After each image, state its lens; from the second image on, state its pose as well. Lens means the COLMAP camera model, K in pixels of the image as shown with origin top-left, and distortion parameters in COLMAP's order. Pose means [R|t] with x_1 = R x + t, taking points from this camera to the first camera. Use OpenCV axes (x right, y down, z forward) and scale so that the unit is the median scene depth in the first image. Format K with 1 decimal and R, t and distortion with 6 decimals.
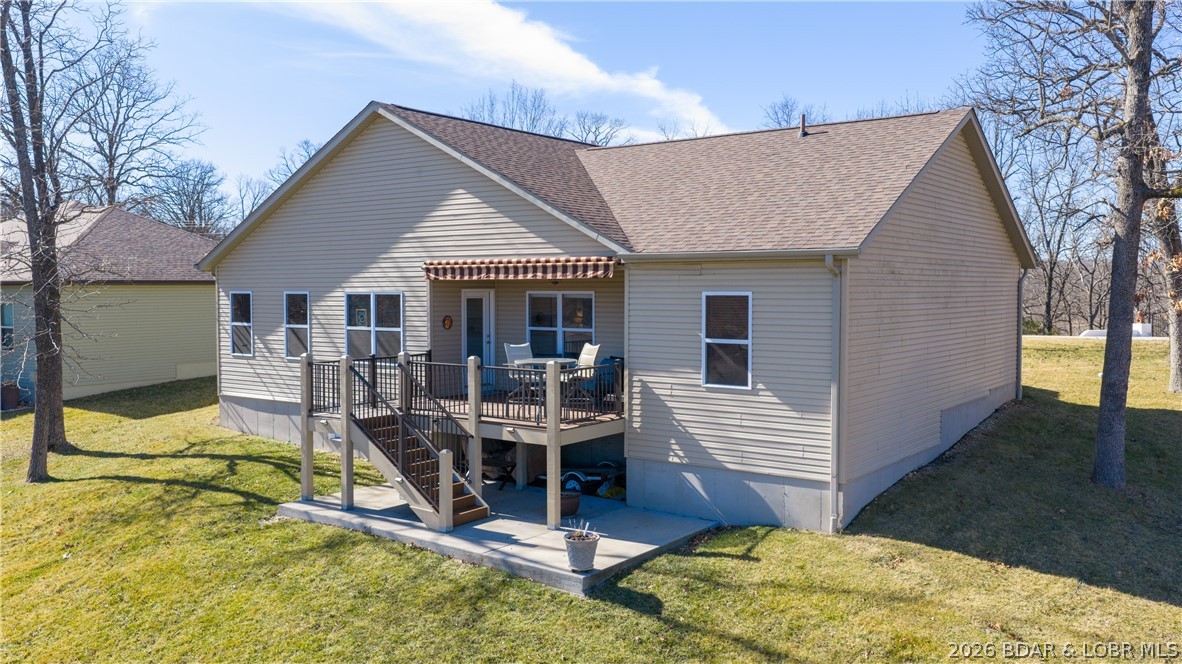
lens RADIAL K [[980.4, 0, 592.5], [0, 980.4, 333.8], [0, 0, 1]] dist [0.011028, -0.031339]
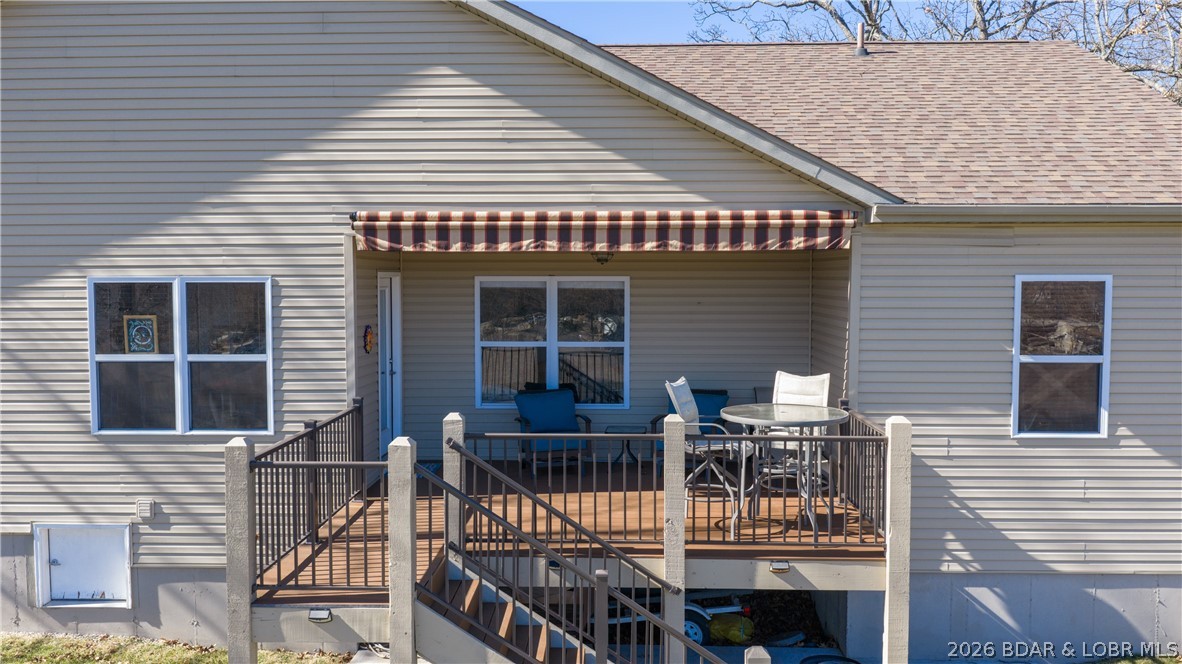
lens RADIAL K [[980.4, 0, 593.4], [0, 980.4, 331.5], [0, 0, 1]] dist [0.011028, -0.031339]
pose [[0.821992, -0.028278, 0.568797, -0.407864], [0.026397, 0.999585, 0.011547, -0.021918], [-0.568887, 0.005523, 0.822397, 0.638456]]
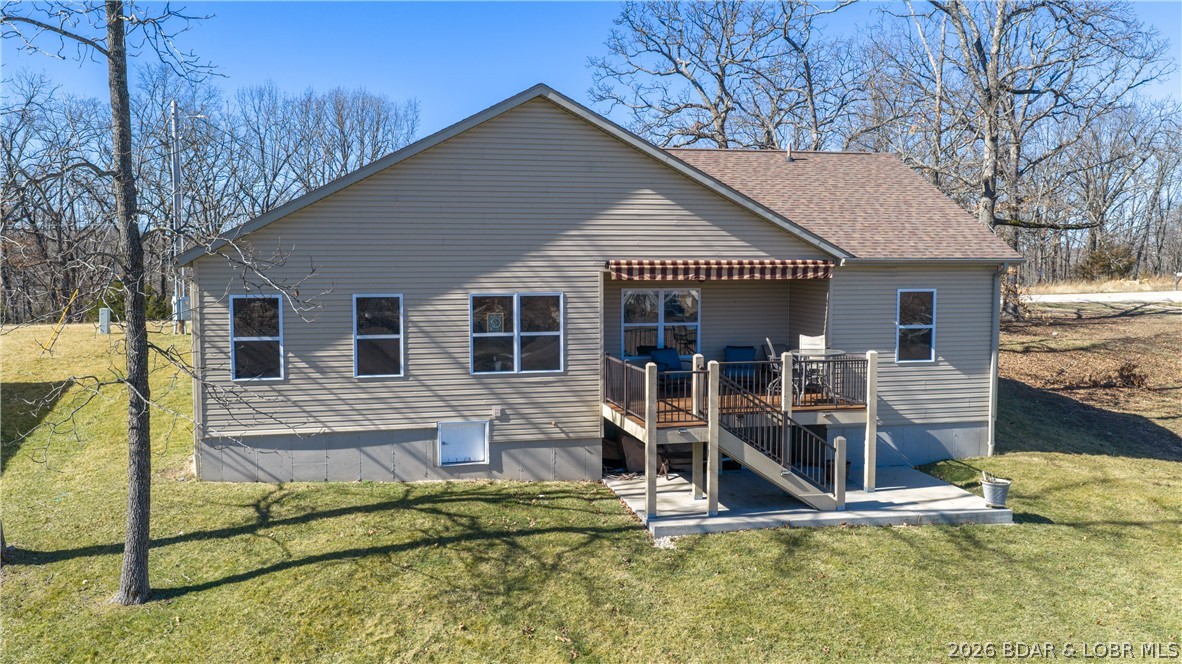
lens RADIAL K [[980.4, 0, 591.8], [0, 980.4, 329.6], [0, 0, 1]] dist [0.011028, -0.031339]
pose [[0.651131, -0.052479, 0.757149, -1.077769], [0.036488, 0.998618, 0.037836, -0.050960], [-0.758088, 0.002991, 0.652146, 0.448282]]
